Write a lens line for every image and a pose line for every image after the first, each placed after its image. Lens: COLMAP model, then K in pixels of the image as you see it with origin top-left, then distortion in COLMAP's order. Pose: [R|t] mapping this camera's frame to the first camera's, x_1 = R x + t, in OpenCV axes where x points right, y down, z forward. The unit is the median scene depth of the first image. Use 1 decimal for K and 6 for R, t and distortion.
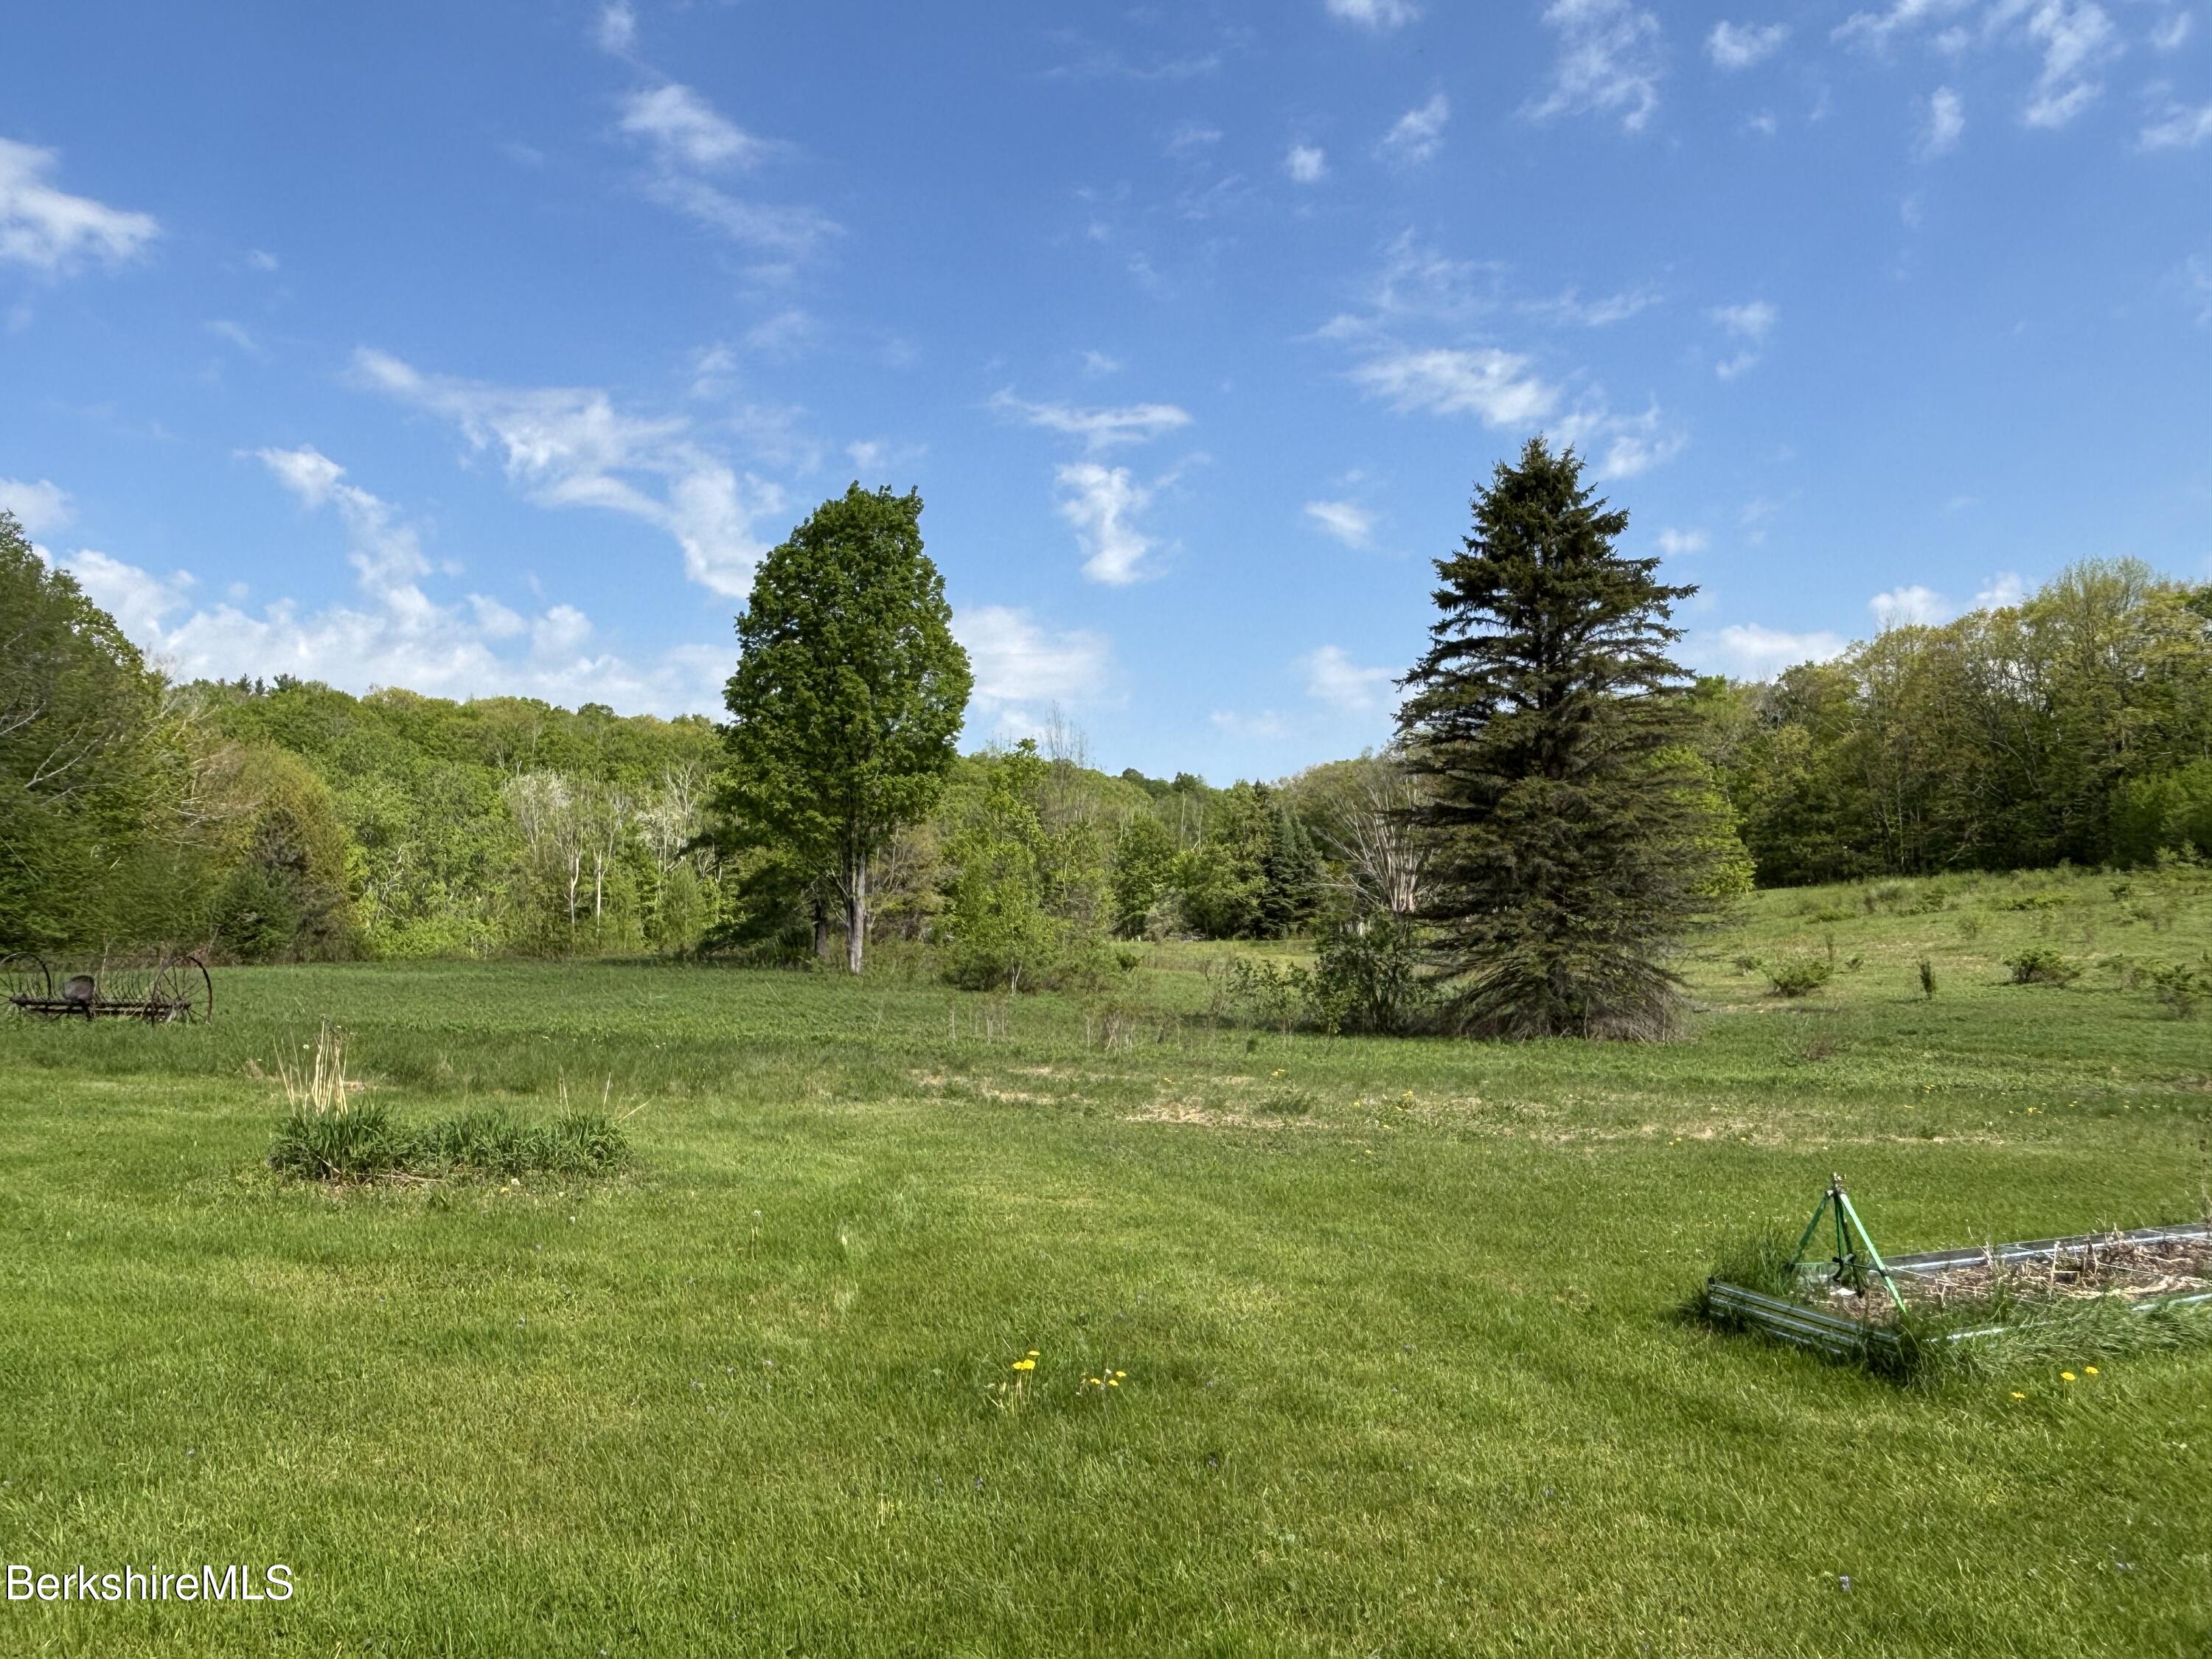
lens RADIAL K [[1665.7, 0, 1062.9], [0, 1665.7, 803.8], [0, 0, 1]] dist [0.036508, -0.073904]
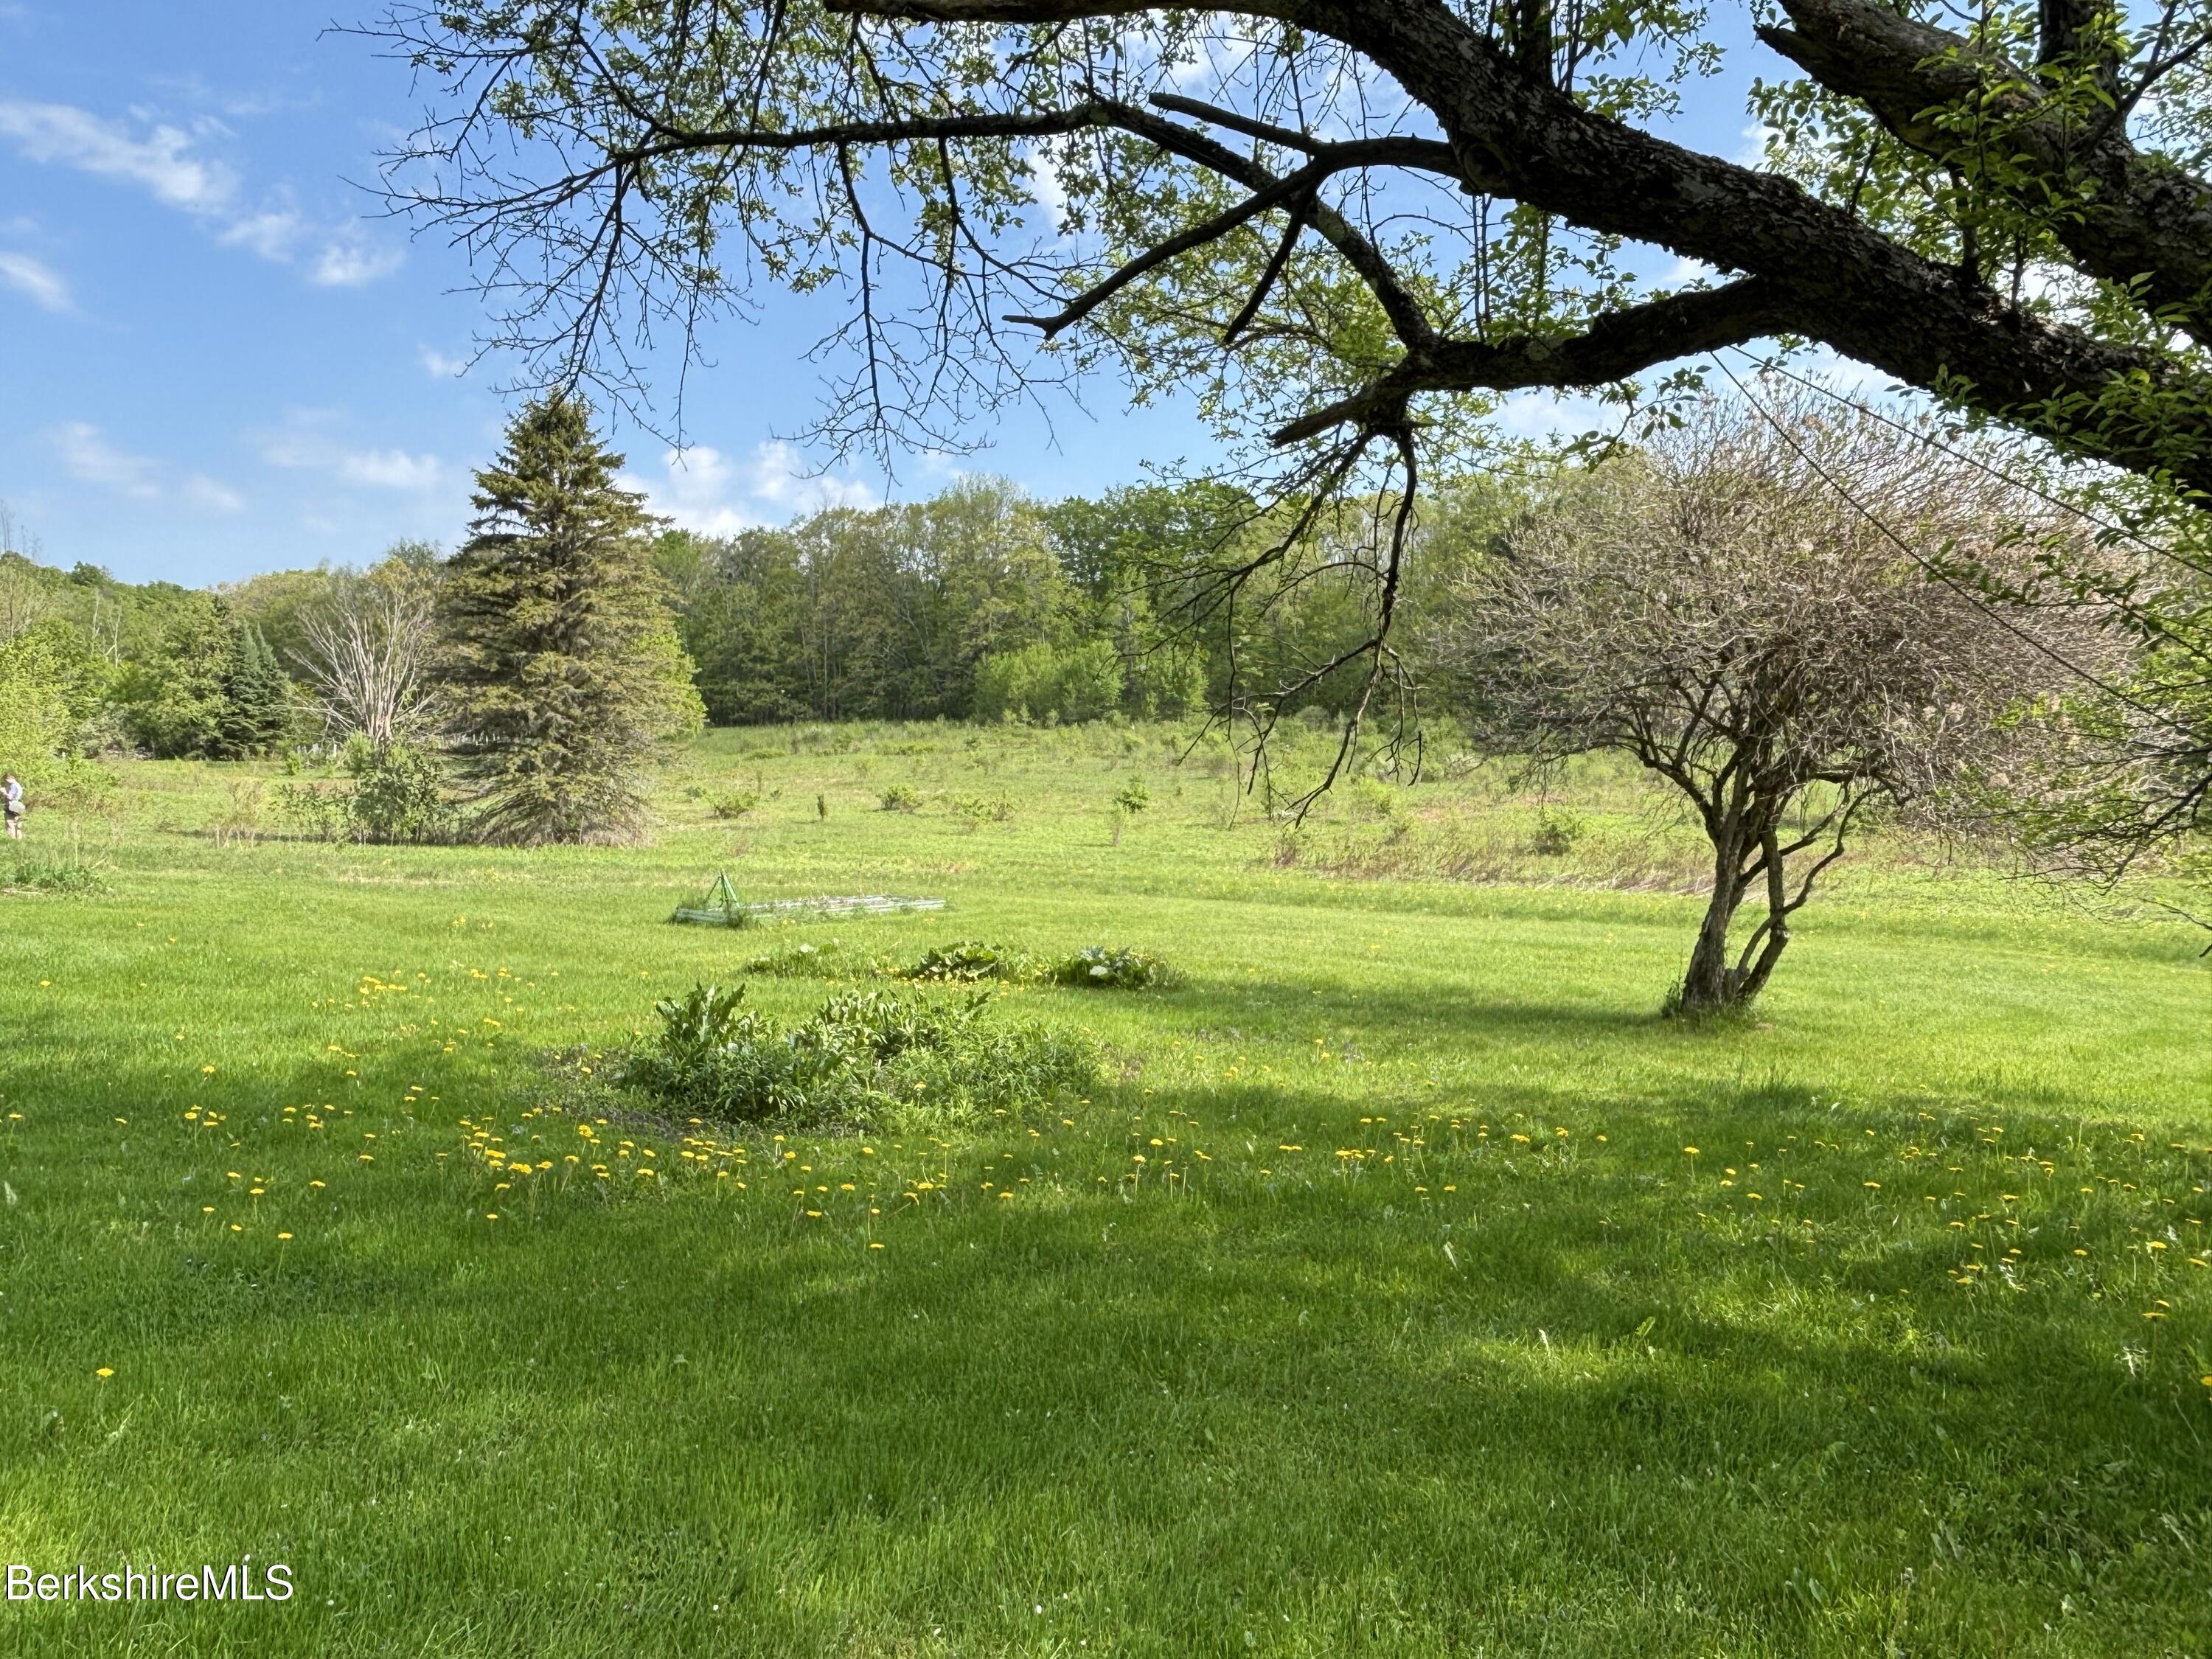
lens RADIAL K [[1665.7, 0, 1129.5], [0, 1665.7, 838.4], [0, 0, 1]] dist [0.036508, -0.073904]
pose [[0.801266, 0.000510, 0.598308, -0.059151], [-0.074402, 0.992323, 0.098794, -0.013898], [-0.593664, -0.123675, 0.795152, -0.144411]]
